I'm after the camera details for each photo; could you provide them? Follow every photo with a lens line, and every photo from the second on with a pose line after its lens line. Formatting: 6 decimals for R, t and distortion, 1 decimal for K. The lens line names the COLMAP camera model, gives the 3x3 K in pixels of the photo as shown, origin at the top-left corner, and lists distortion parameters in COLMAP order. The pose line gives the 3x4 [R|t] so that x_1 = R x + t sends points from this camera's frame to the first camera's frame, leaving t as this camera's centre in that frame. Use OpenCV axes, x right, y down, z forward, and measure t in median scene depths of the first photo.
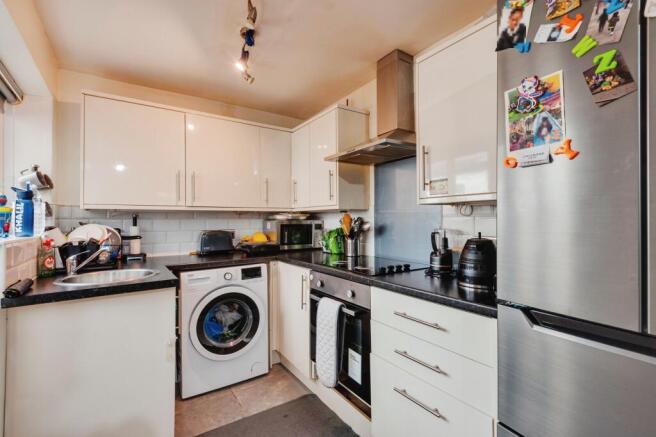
lens RADIAL K [[288.5, 0, 316.9], [0, 288.5, 212.0], [0, 0, 1]] dist [0.023408, -0.012221]
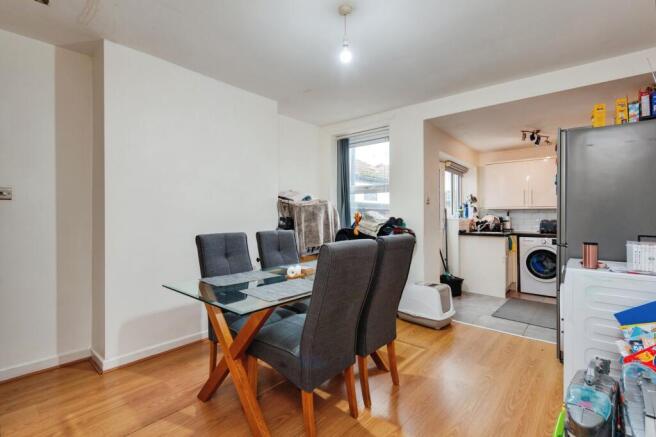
lens RADIAL K [[297.6, 0, 328.0], [0, 297.6, 218.5], [0, 0, 1]] dist [0.023645, -0.000471]
pose [[0.253904, 0.017985, -0.967062, 1.258755], [0.024745, 0.999379, 0.025083, -0.024798], [0.966913, -0.030298, 0.253301, -0.916477]]
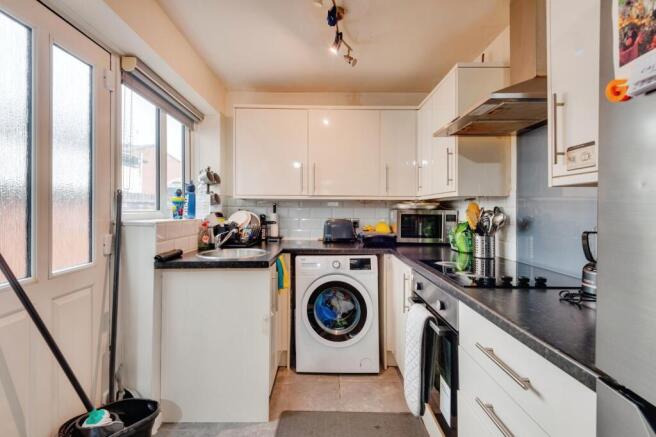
lens RADIAL K [[290.9, 0, 329.7], [0, 290.9, 204.5], [0, 0, 1]] dist [0.022572, -0.000677]
pose [[0.840968, 0.002626, -0.541079, 0.209499], [0.002661, 0.999956, 0.008989, 0.003959], [0.541079, -0.009000, 0.840924, 0.130994]]
